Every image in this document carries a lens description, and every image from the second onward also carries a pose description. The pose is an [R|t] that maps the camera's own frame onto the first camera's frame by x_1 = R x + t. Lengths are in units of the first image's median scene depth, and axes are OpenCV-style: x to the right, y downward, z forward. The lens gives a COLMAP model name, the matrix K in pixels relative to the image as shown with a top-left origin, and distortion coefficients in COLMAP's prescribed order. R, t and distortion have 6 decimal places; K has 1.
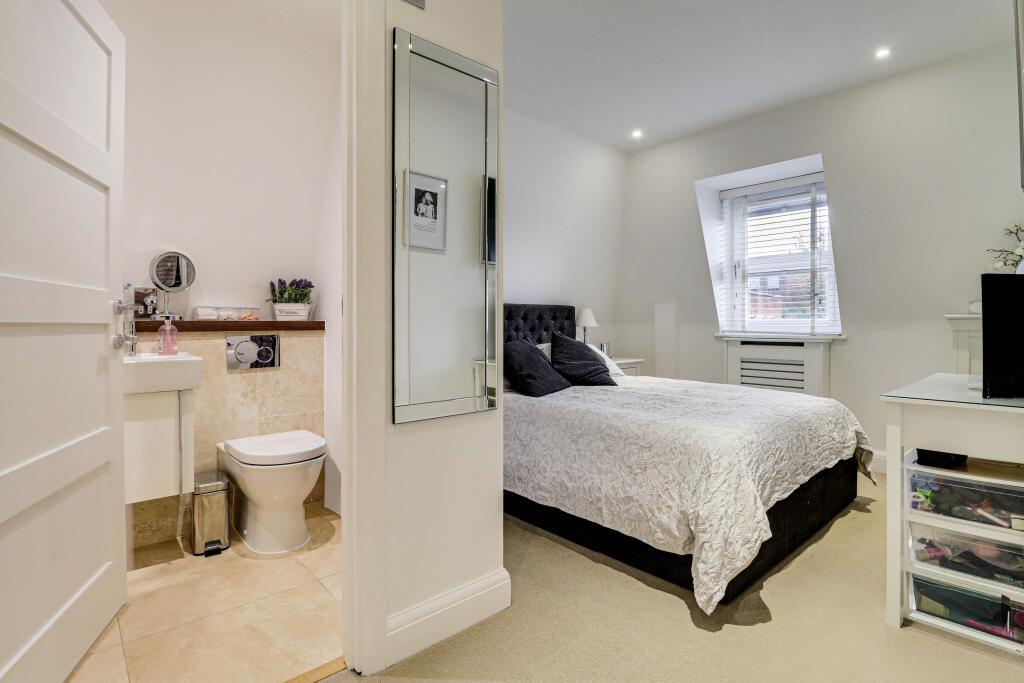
lens RADIAL K [[489.4, 0, 512.0], [0, 489.4, 333.7], [0, 0, 1]] dist [-0.010553, -0.001483]
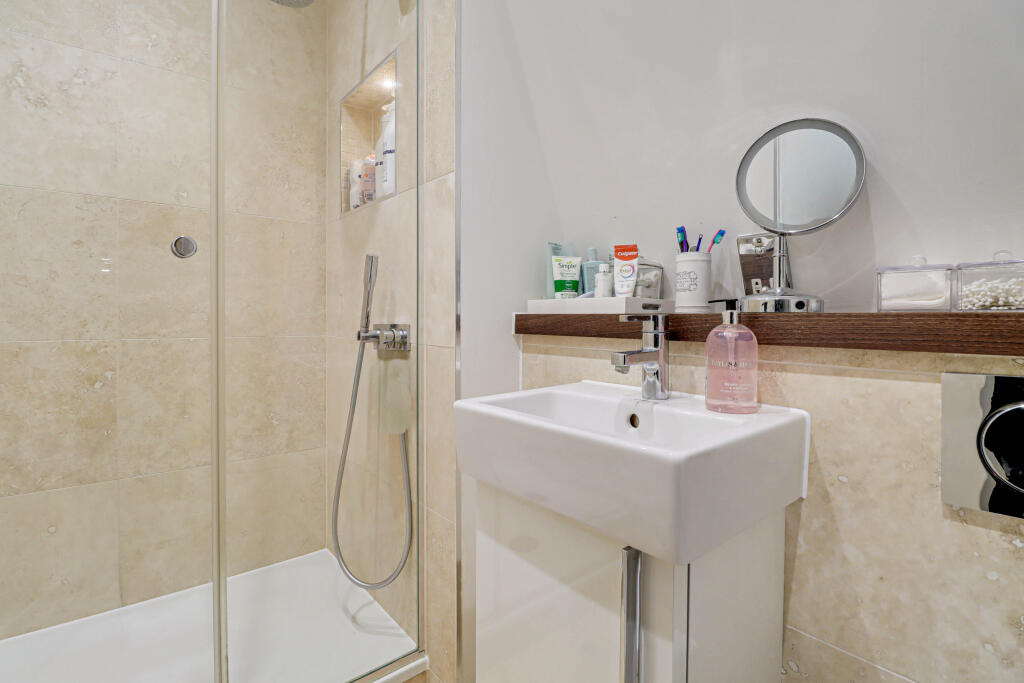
lens RADIAL K [[489.4, 0, 511.4], [0, 489.4, 337.1], [0, 0, 1]] dist [-0.010553, -0.001483]
pose [[-0.081672, 0.028031, -0.996265, -0.324606], [-0.025967, 0.999205, 0.030243, -0.015390], [0.996321, 0.028340, -0.080879, 0.821685]]
